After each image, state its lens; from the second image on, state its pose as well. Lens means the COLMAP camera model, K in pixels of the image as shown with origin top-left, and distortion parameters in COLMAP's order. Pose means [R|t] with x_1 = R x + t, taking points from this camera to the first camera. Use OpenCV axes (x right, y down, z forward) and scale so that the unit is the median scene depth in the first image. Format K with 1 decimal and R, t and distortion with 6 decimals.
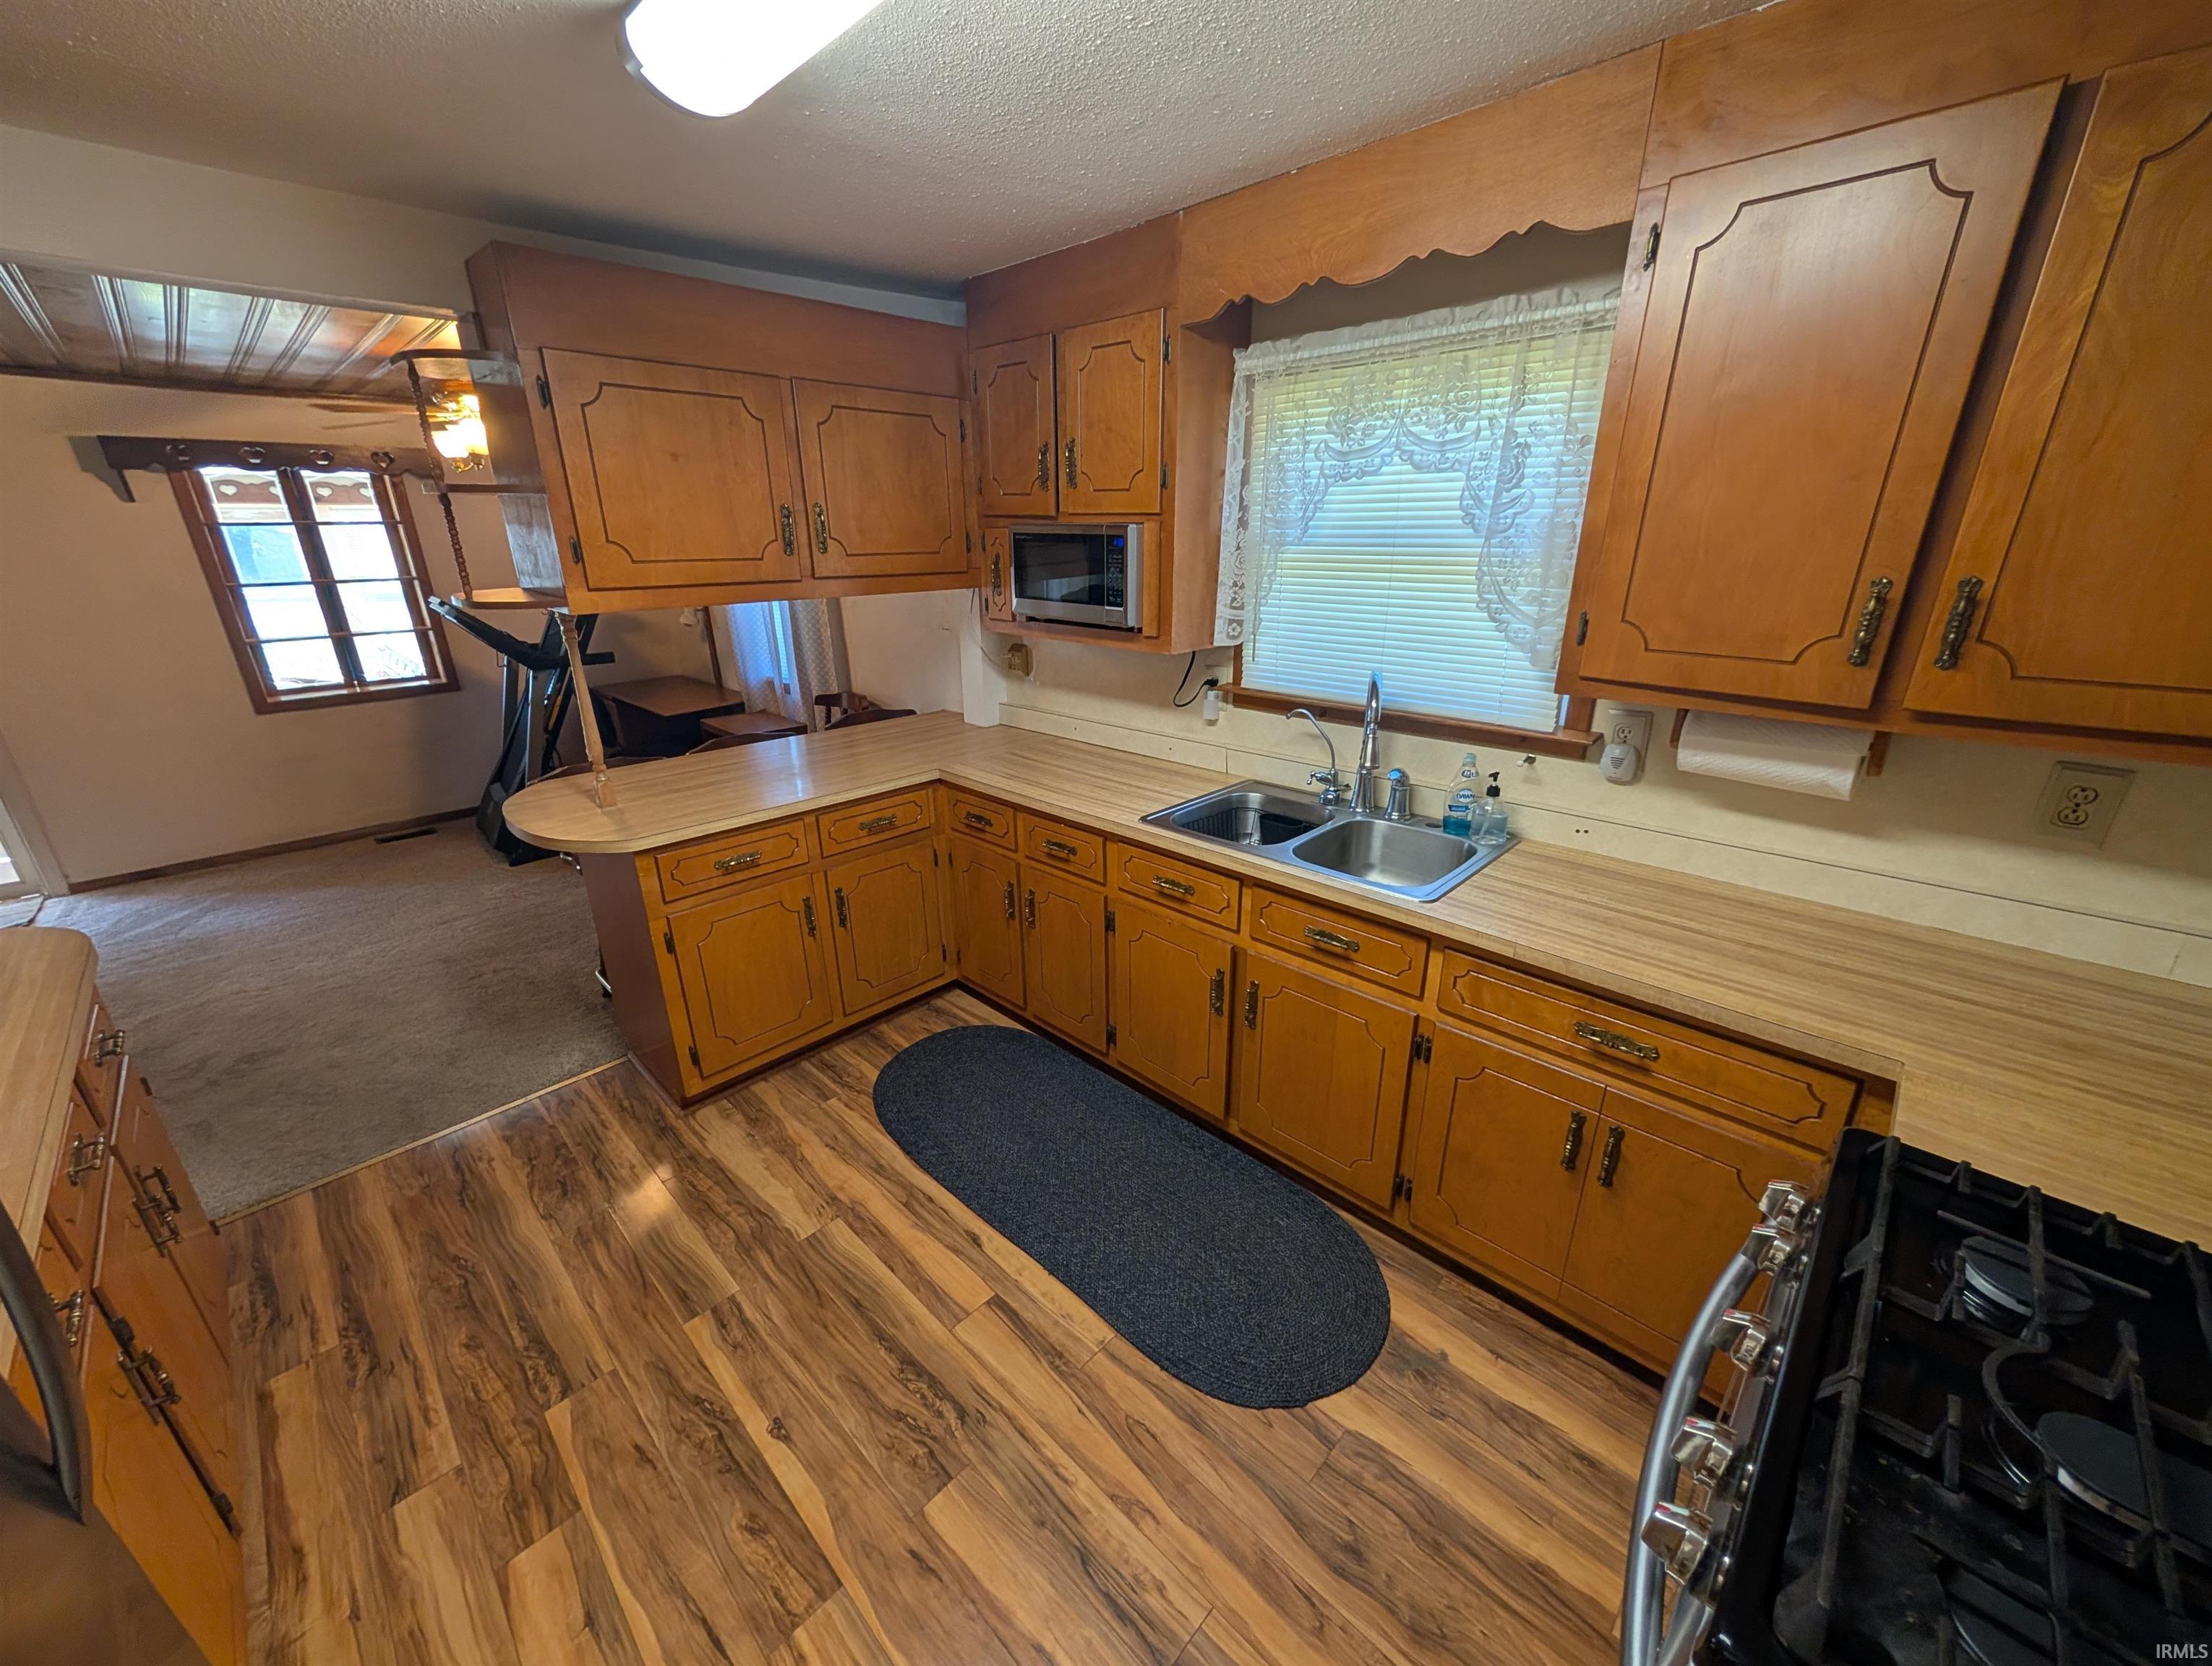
lens RADIAL K [[839.6, 0, 1103.7], [0, 839.6, 843.8], [0, 0, 1]] dist [-0.001243, -0.000107]
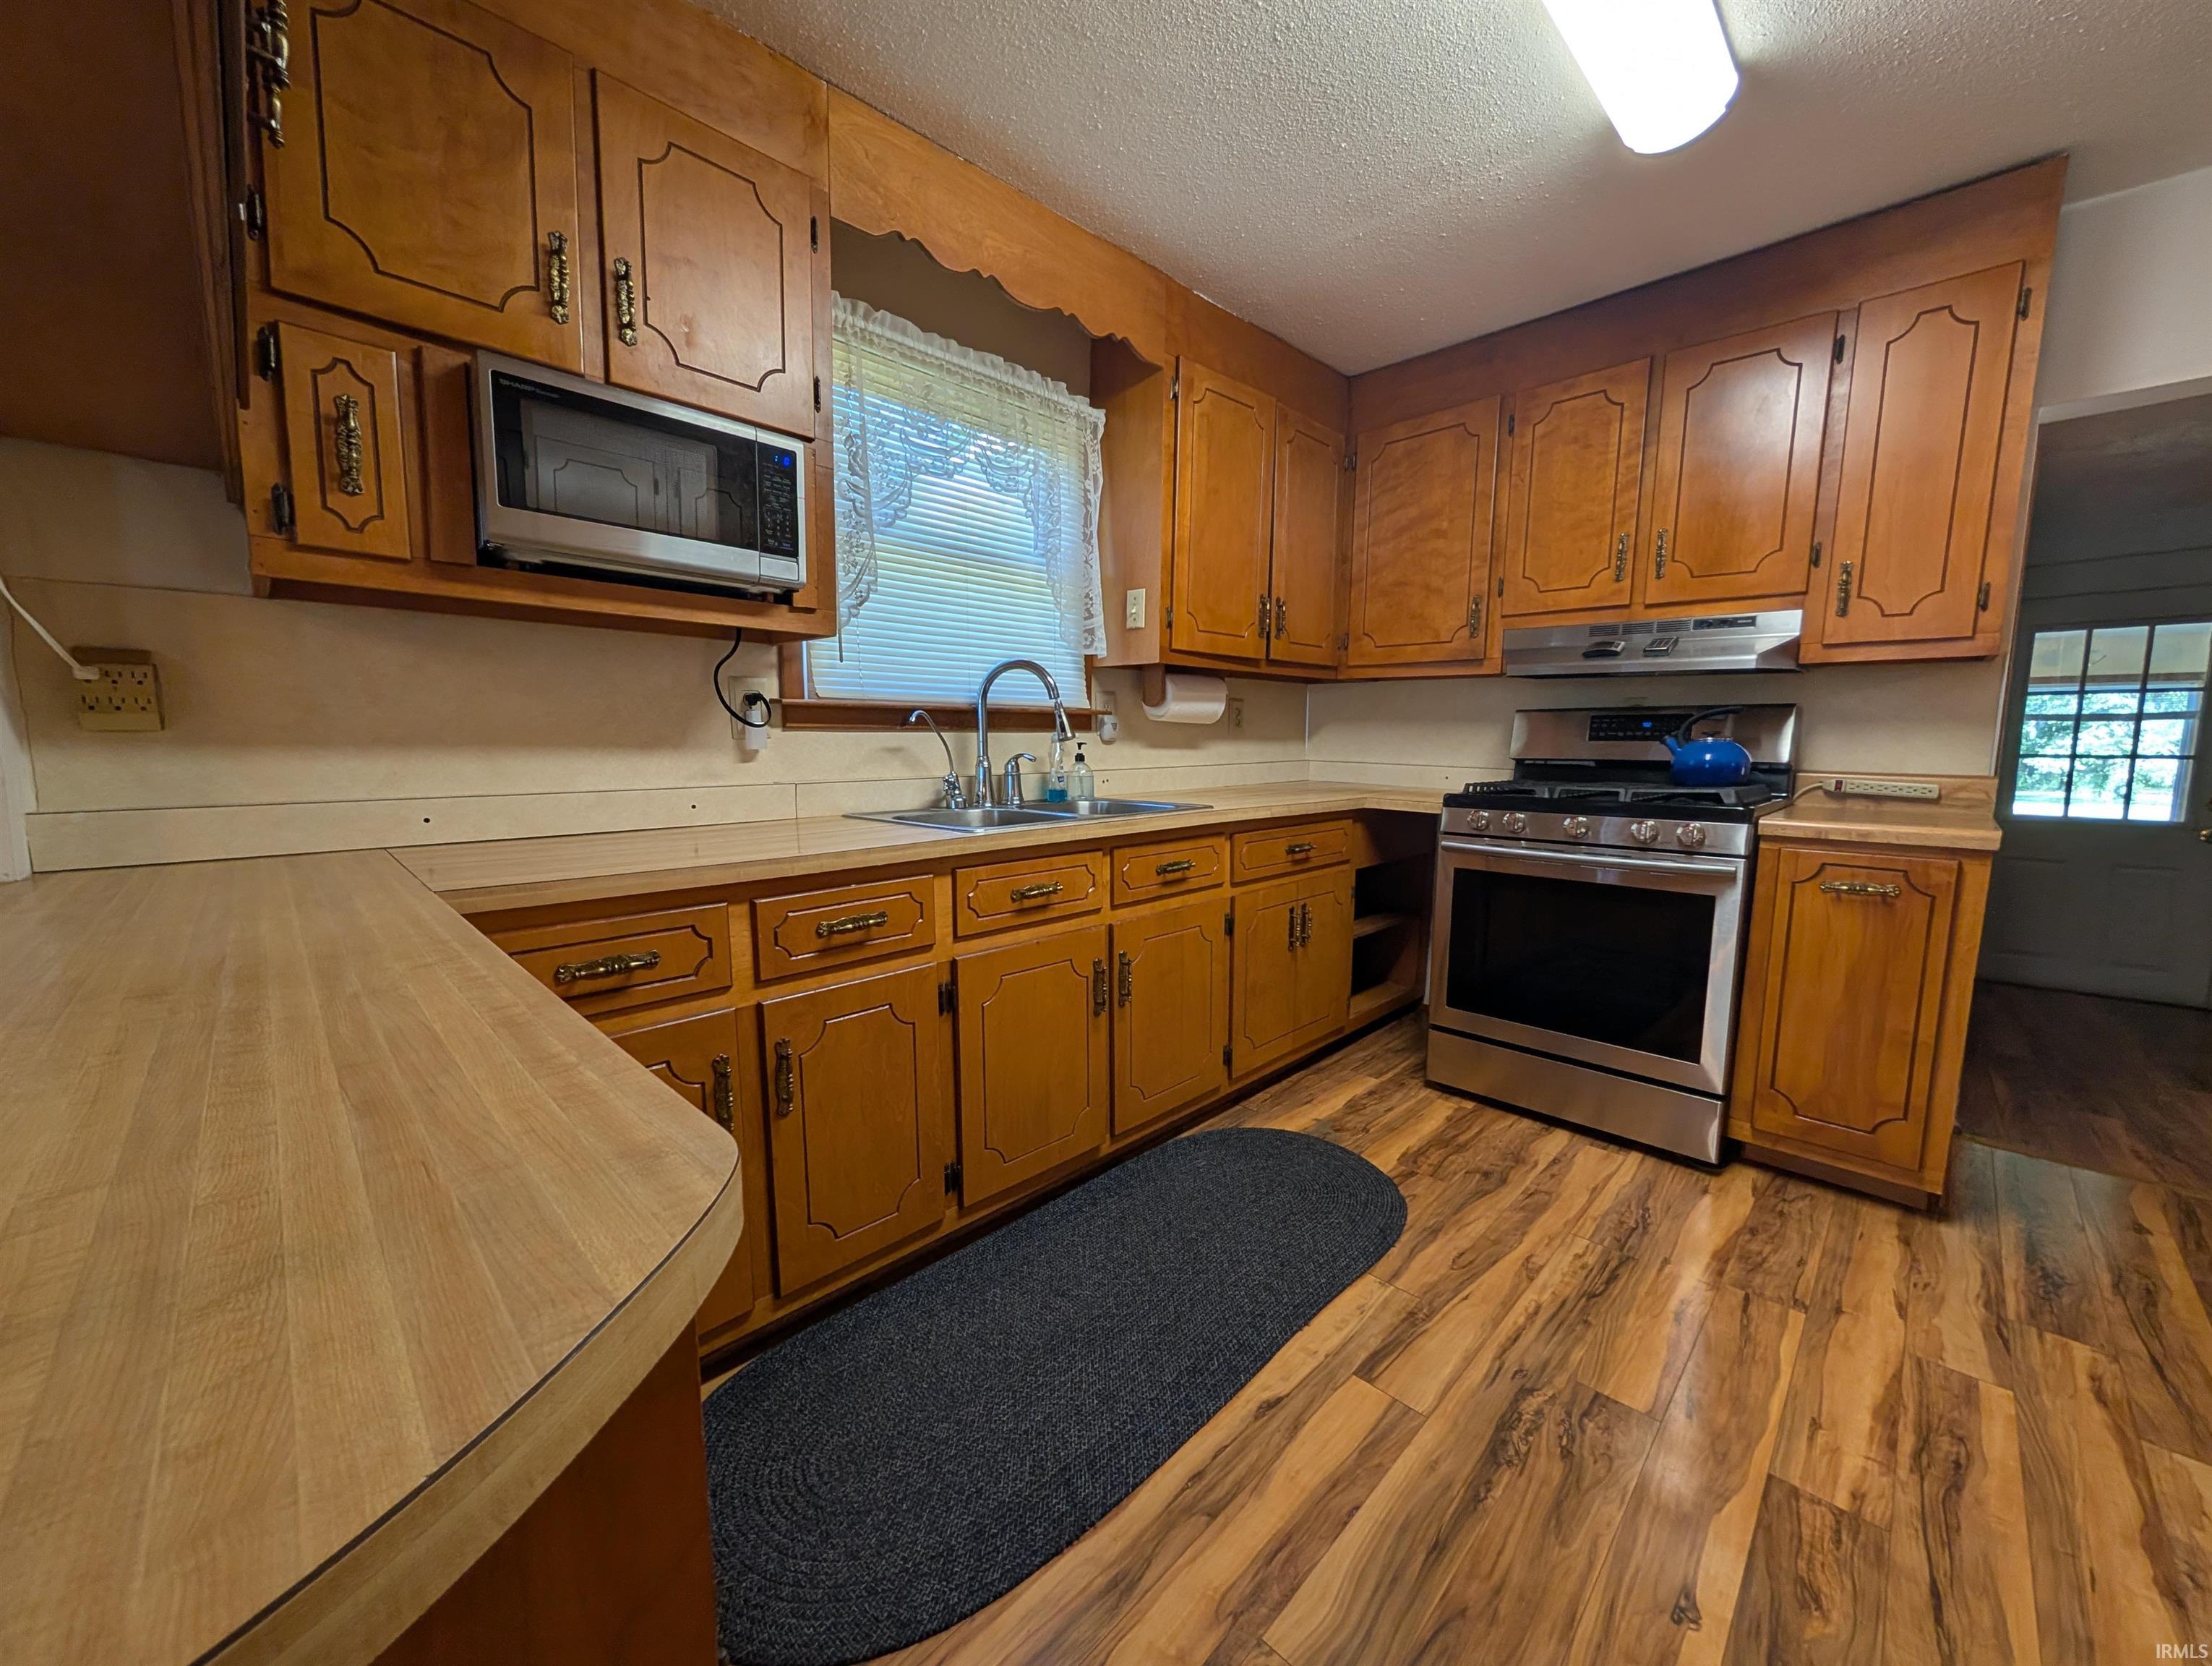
lens RADIAL K [[835.0, 0, 1106.0], [0, 835.0, 833.0], [0, 0, 1]] dist [0.000362, 0.000142]
pose [[0.009266, -0.099259, 0.995018, -0.841163], [0.345557, 0.934076, 0.089962, -0.062935], [-0.938352, 0.343002, 0.042955, 1.025808]]
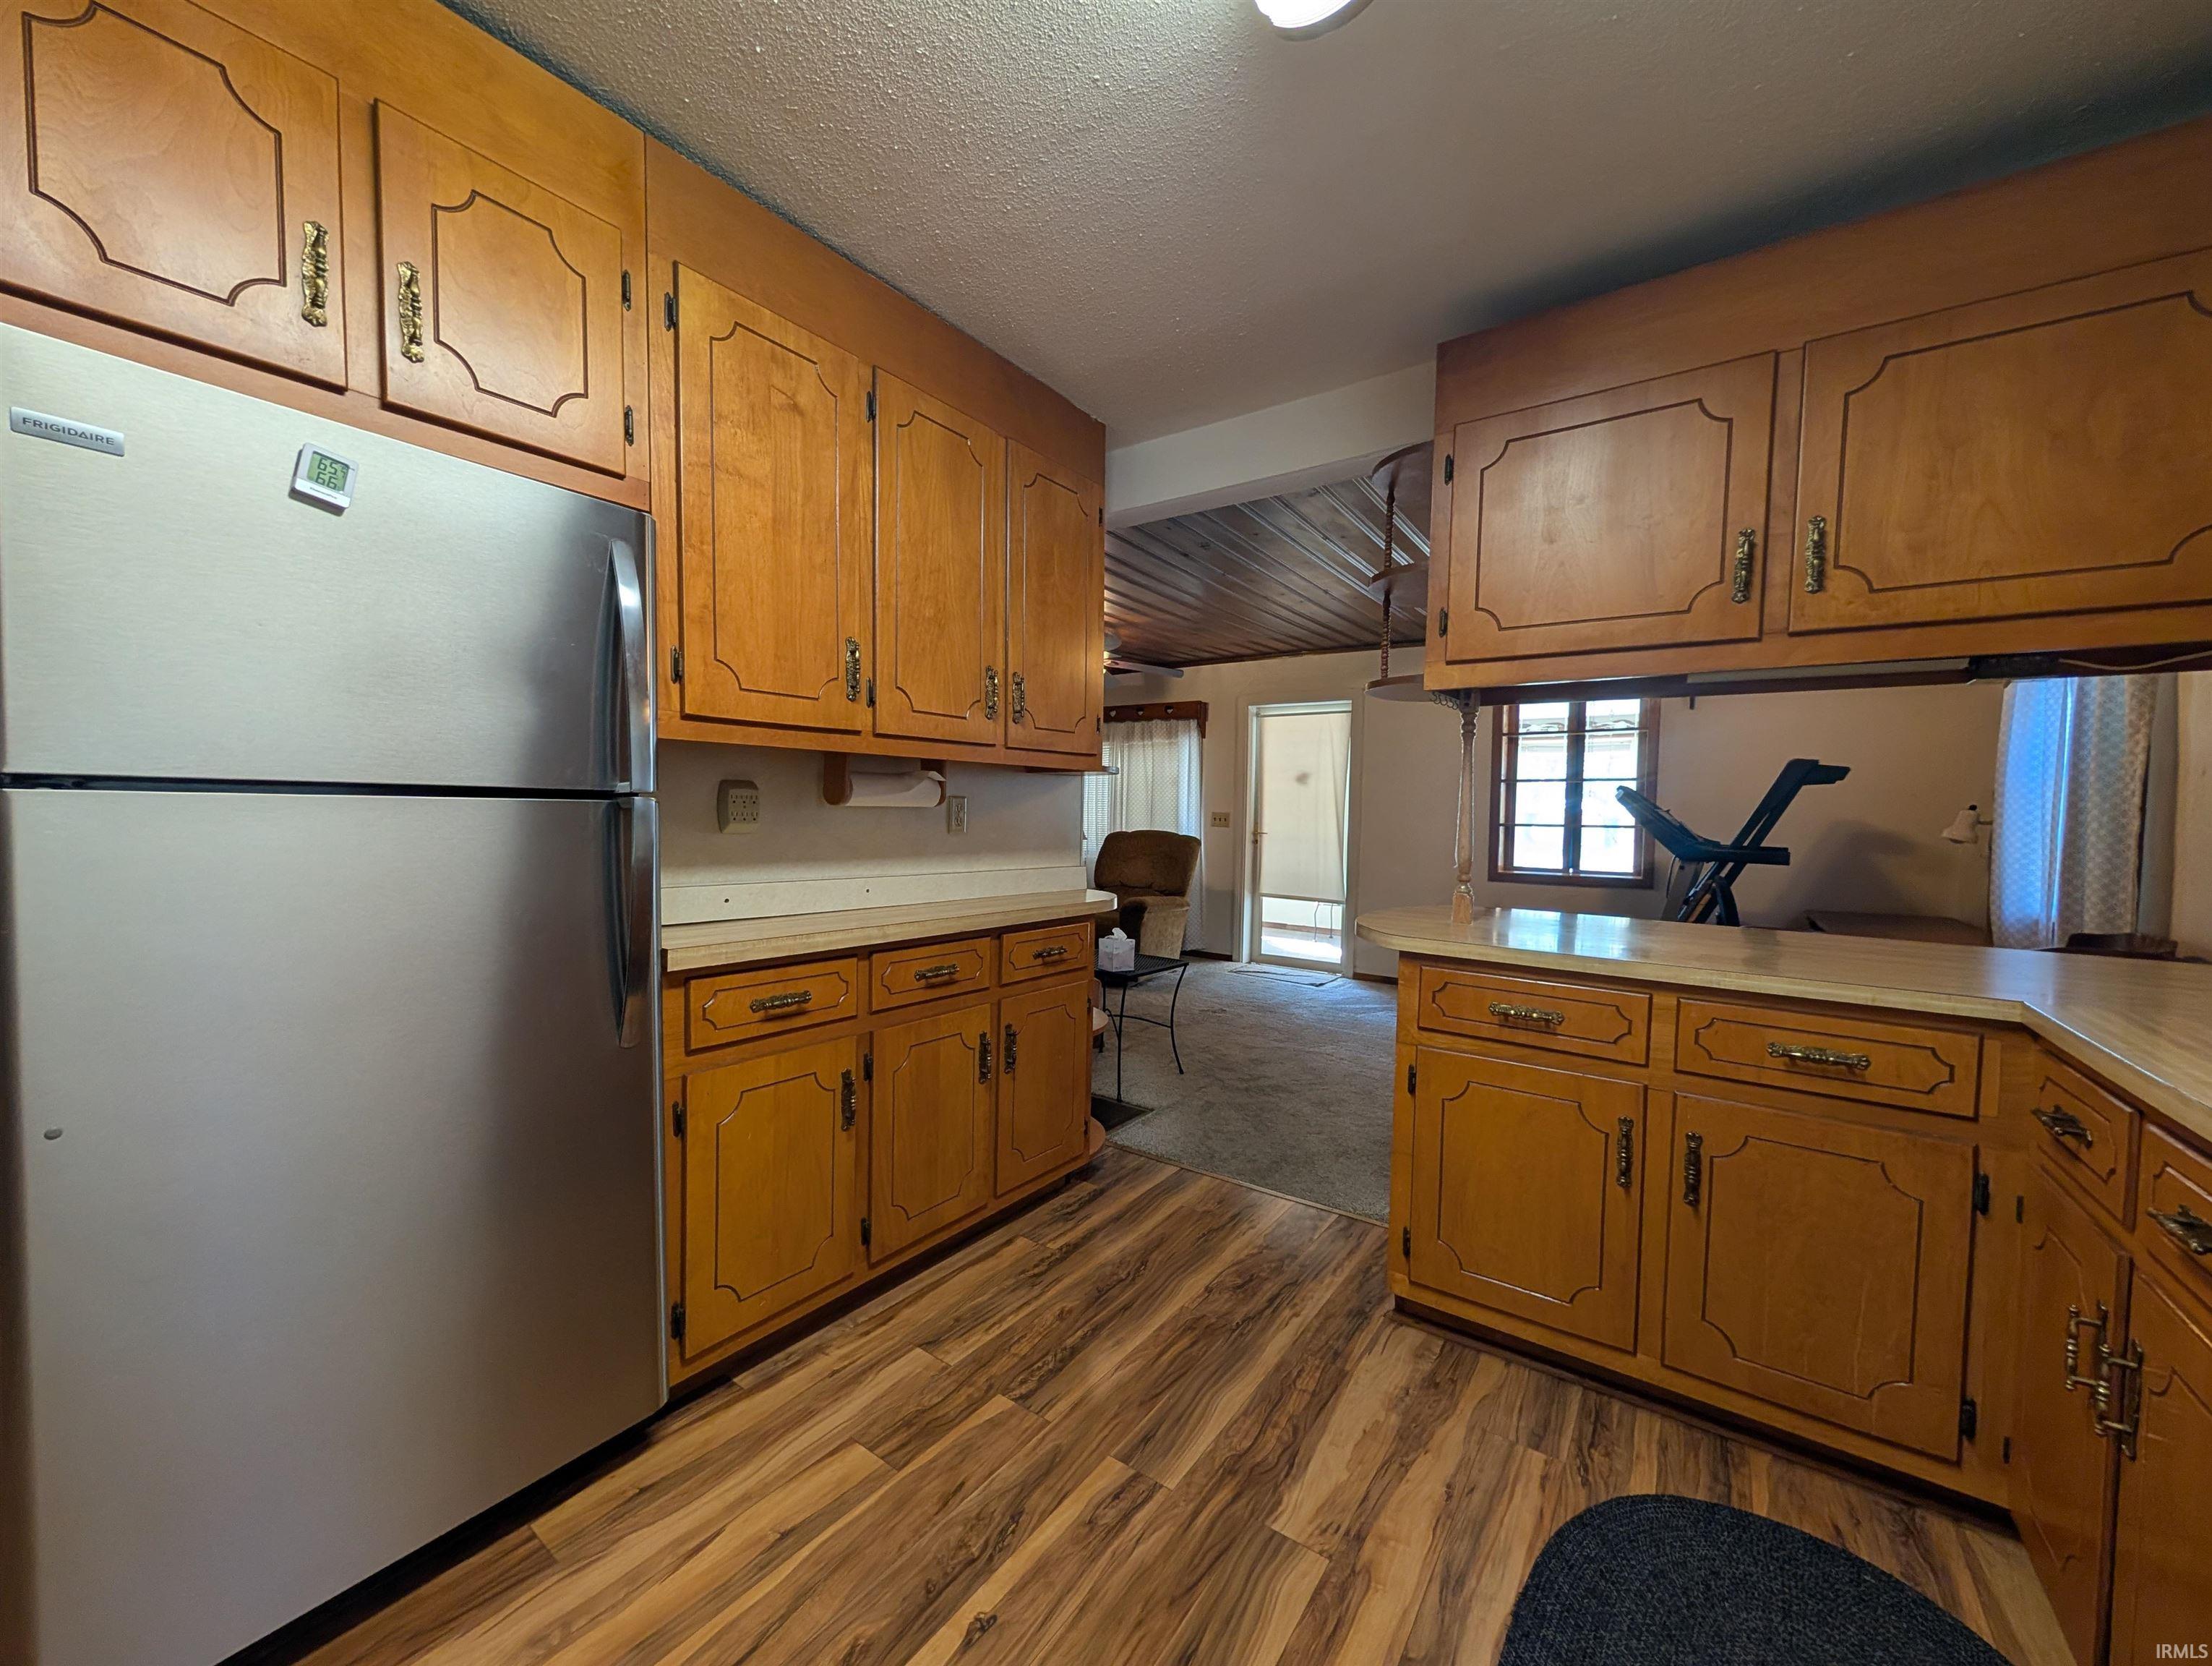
lens RADIAL K [[839.6, 0, 1103.7], [0, 839.6, 843.8], [0, 0, 1]] dist [-0.001243, -0.000107]
pose [[0.144233, 0.047354, -0.988410, 0.270751], [-0.367280, 0.930067, -0.009036, 0.029695], [0.918859, 0.364326, 0.151538, 0.641677]]
